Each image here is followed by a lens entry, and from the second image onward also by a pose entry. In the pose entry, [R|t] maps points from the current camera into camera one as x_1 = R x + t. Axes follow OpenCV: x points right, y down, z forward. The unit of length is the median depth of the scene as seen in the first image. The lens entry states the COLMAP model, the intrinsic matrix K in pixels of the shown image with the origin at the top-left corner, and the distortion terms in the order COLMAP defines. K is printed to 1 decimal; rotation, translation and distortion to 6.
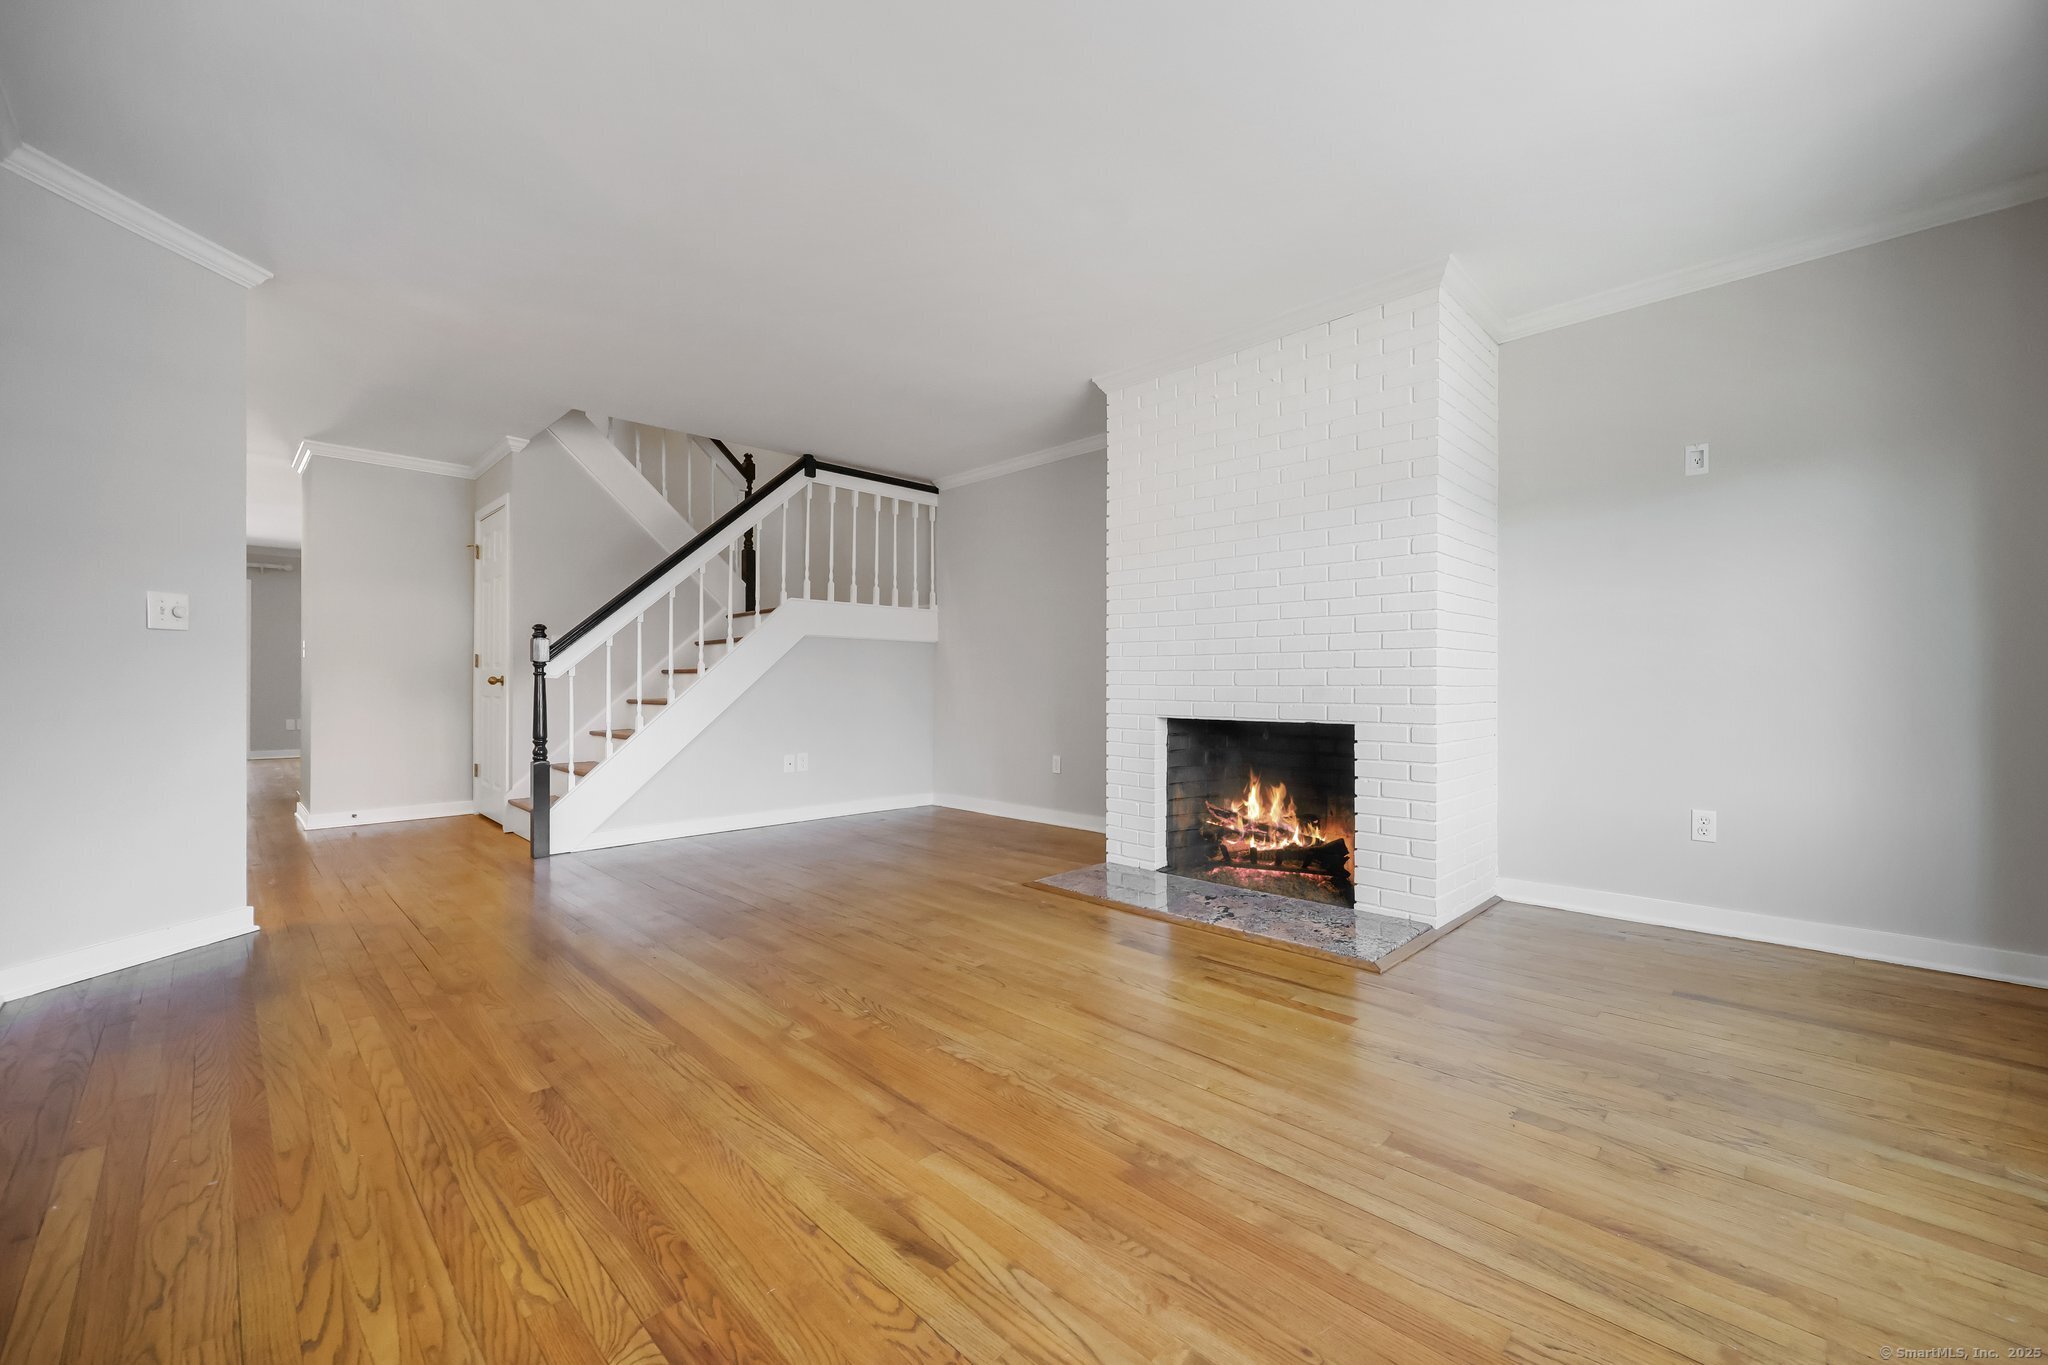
lens RADIAL K [[816.6, 0, 1019.2], [0, 816.6, 689.5], [0, 0, 1]] dist [0.000110, -0.000304]
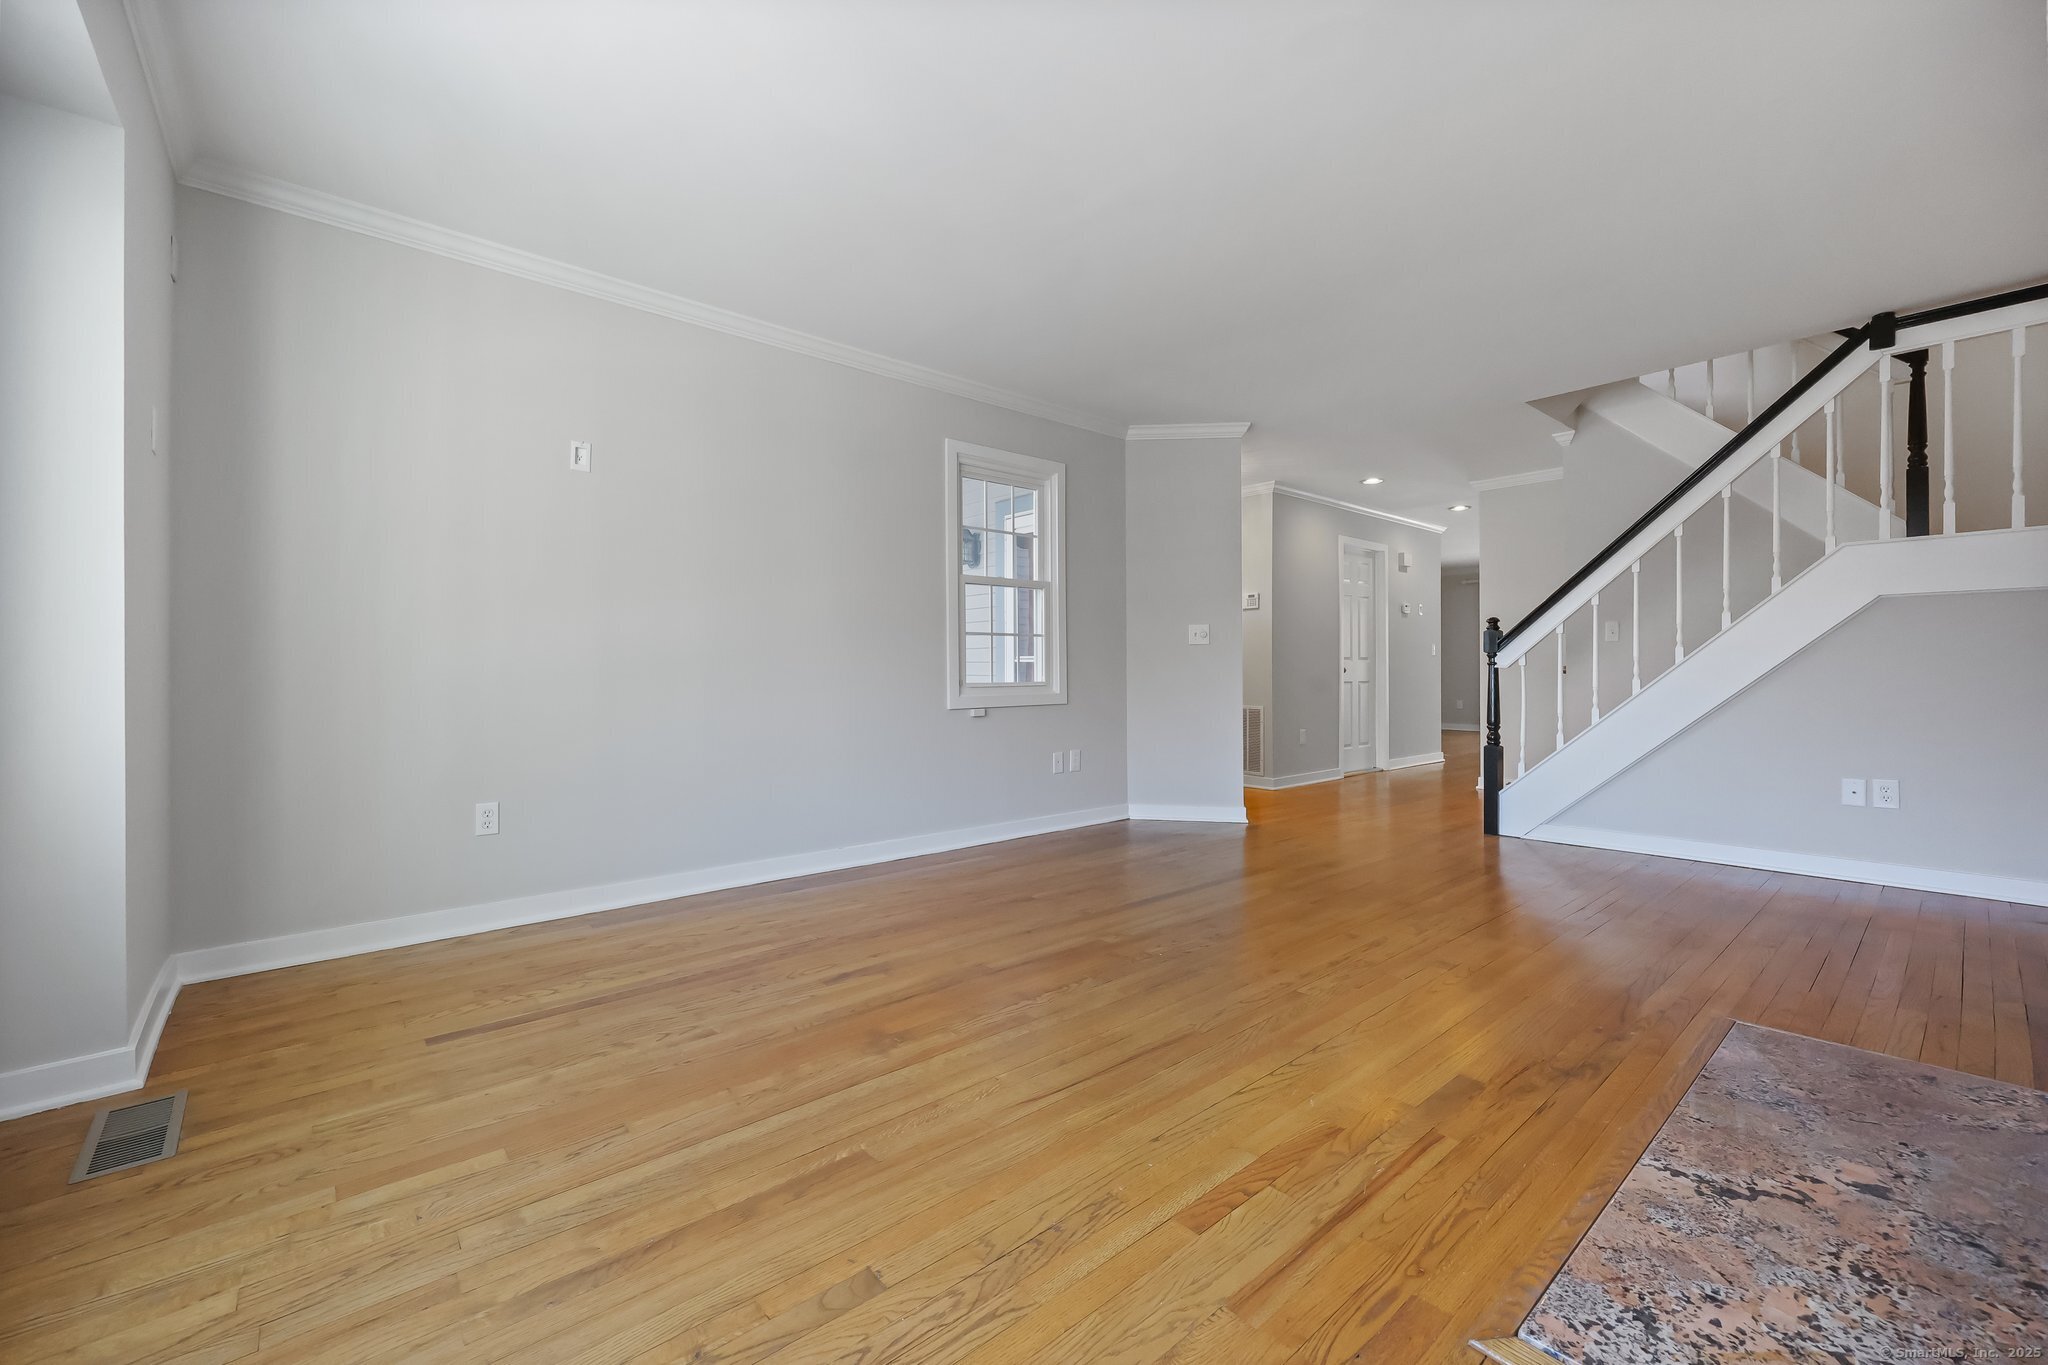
lens RADIAL K [[816.6, 0, 1033.4], [0, 816.6, 672.0], [0, 0, 1]] dist [0.000110, -0.000304]
pose [[-0.058041, -0.004061, -0.998306, 0.743993], [-0.003661, 0.999986, -0.003855, -0.002842], [0.998307, 0.003431, -0.058055, 0.667419]]
